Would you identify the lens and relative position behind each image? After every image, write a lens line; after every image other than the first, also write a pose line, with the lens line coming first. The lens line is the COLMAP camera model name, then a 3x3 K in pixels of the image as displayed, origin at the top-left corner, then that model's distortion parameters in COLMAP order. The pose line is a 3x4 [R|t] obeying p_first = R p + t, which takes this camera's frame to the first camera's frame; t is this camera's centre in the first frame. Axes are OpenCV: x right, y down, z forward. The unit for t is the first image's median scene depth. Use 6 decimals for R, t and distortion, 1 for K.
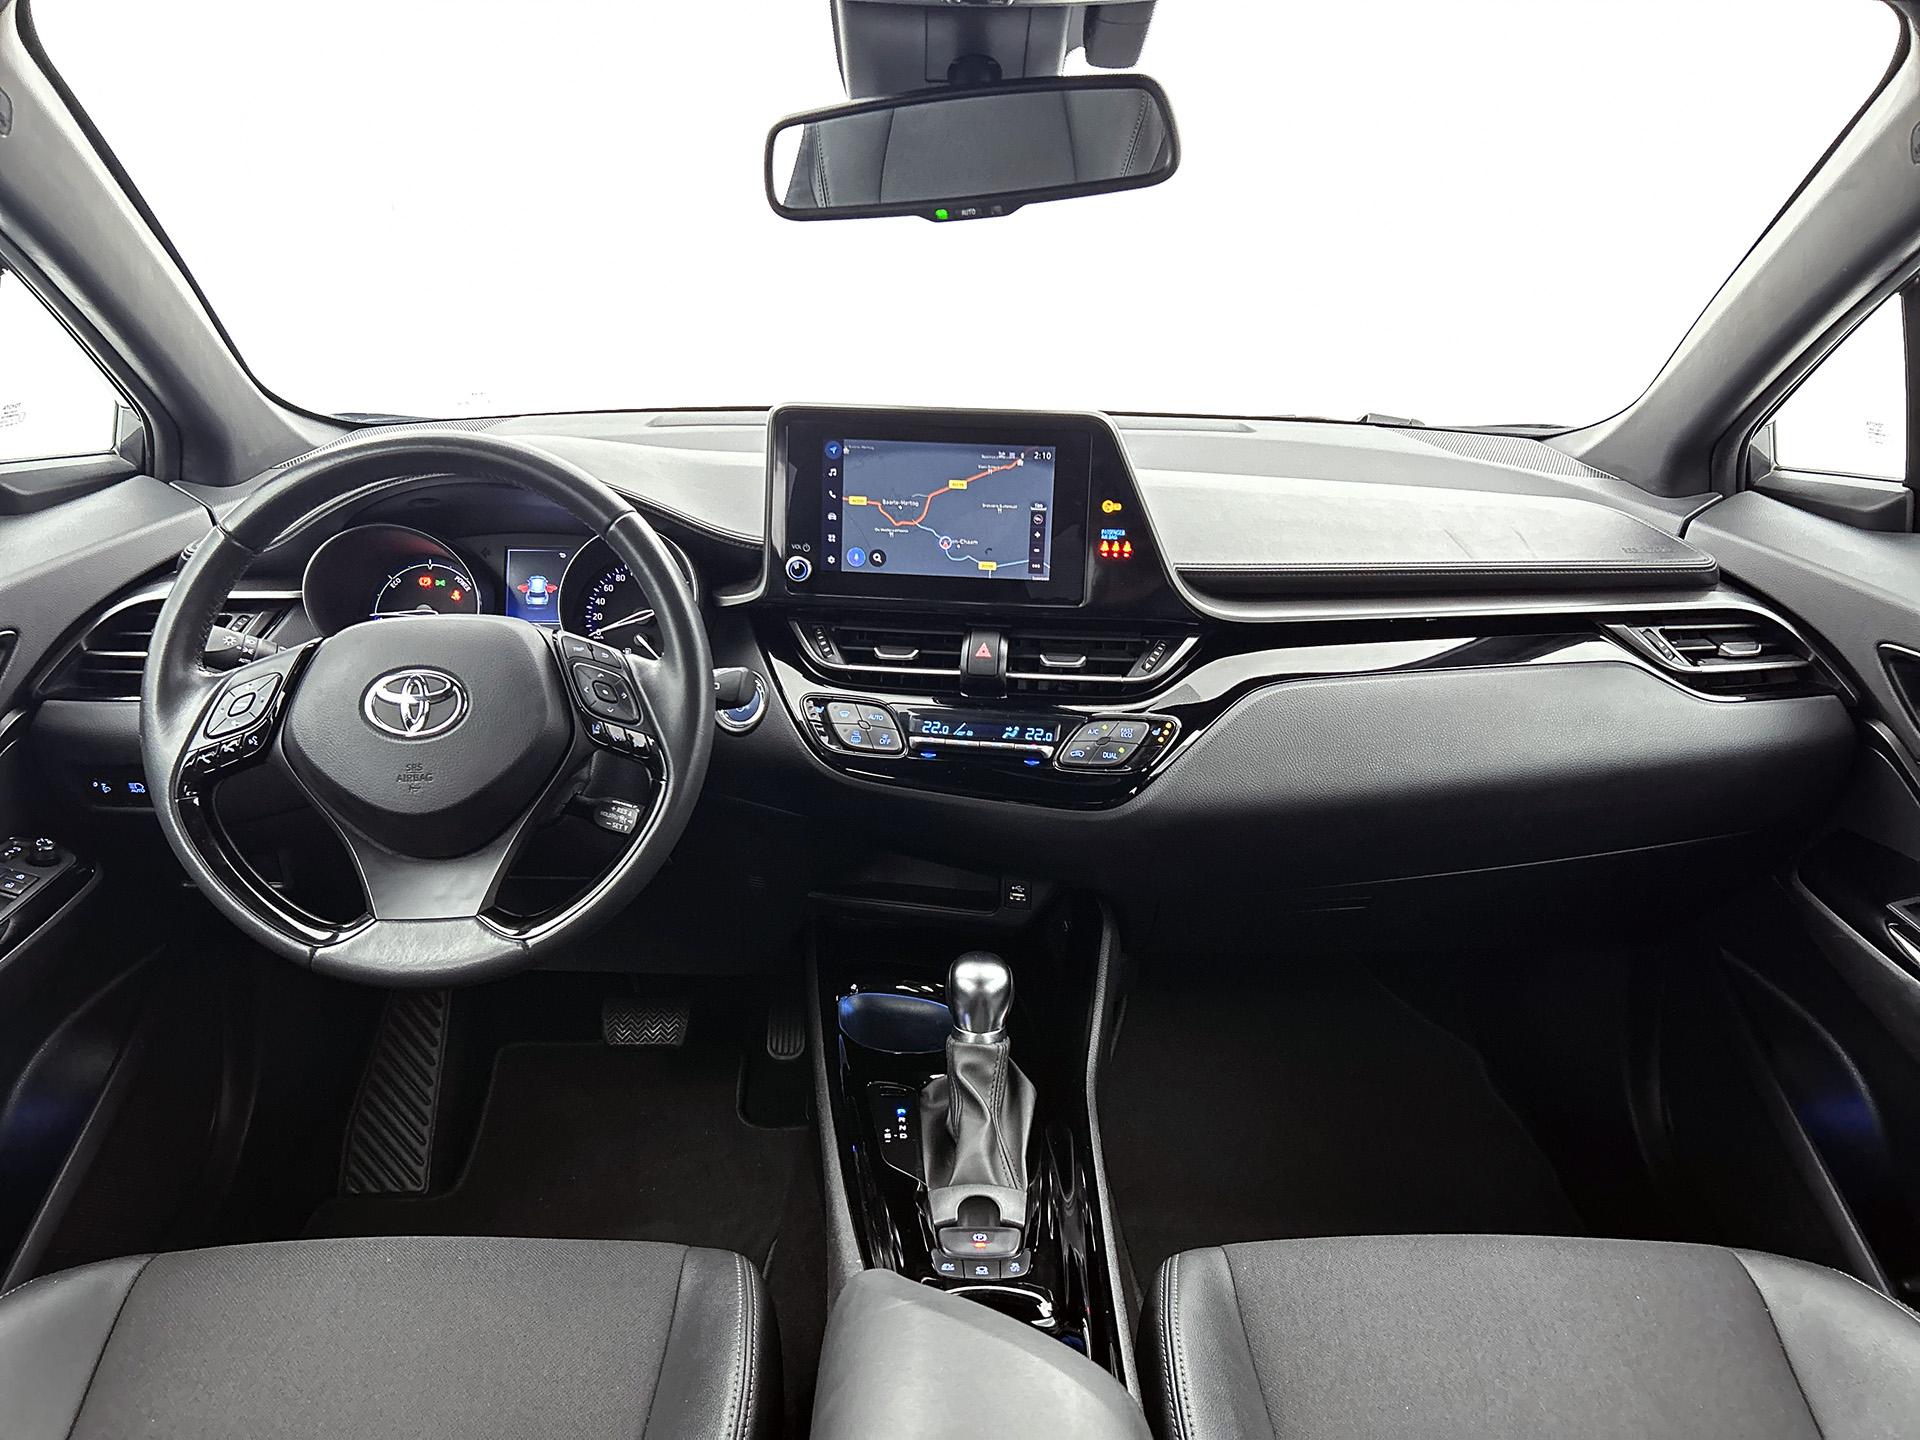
lens RADIAL K [[1437.0, 0, 993.1], [0, 1437.0, 754.1], [0, 0, 1]] dist [0.033119, -0.046269]
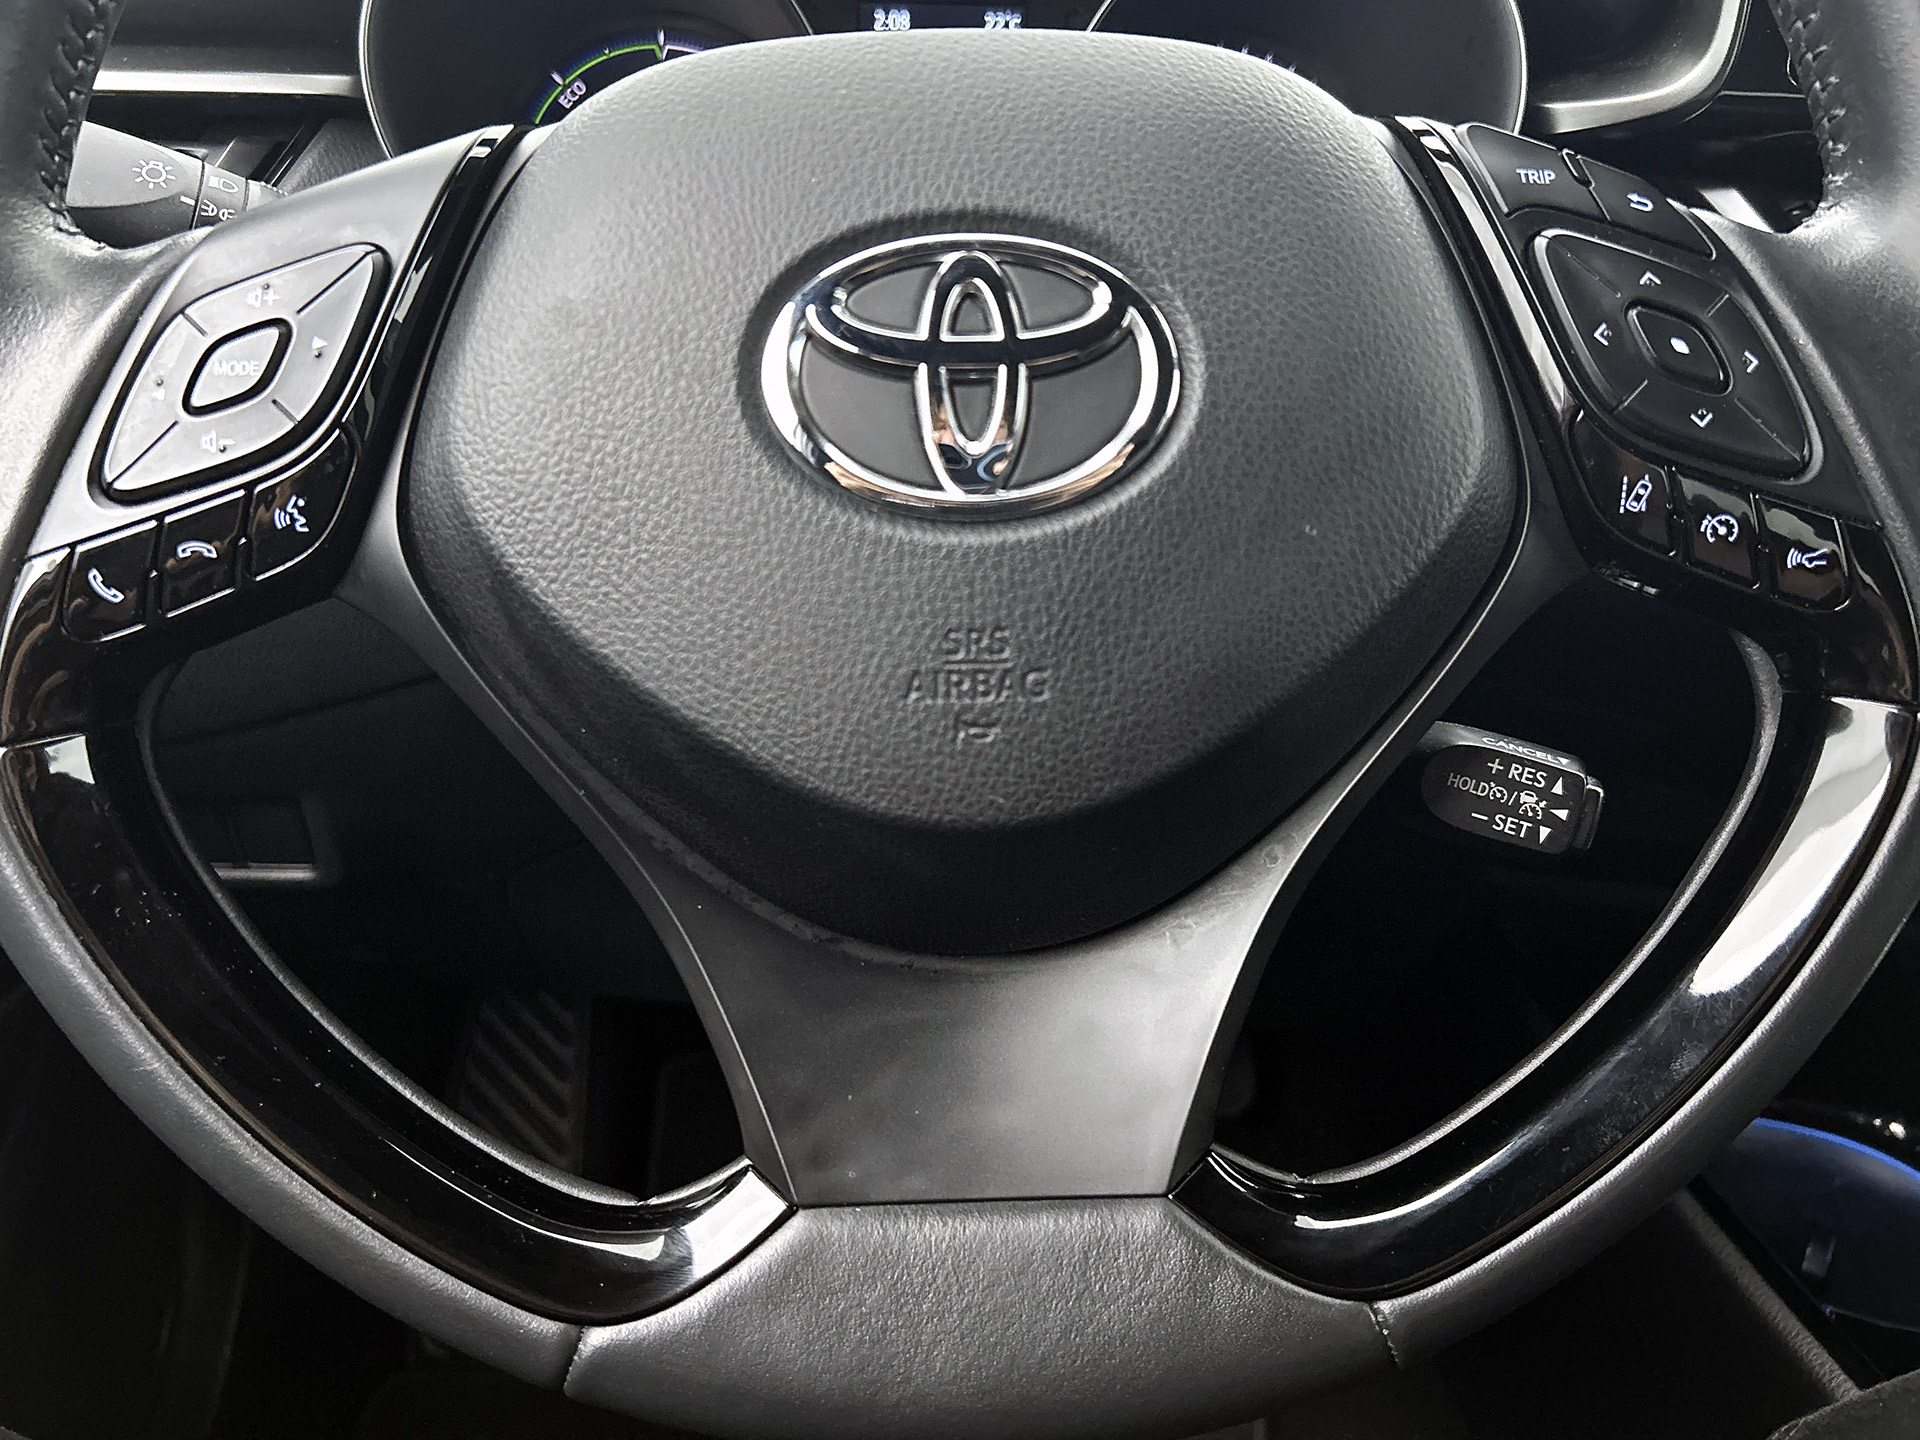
lens RADIAL K [[1528.9, 0, 1032.7], [0, 1528.9, 767.7], [0, 0, 1]] dist [0.004736, -0.001393]
pose [[0.999439, 0.017385, 0.028609, -0.385319], [-0.021661, 0.987411, 0.156683, -0.010286], [-0.025525, -0.157215, 0.987234, 0.718033]]
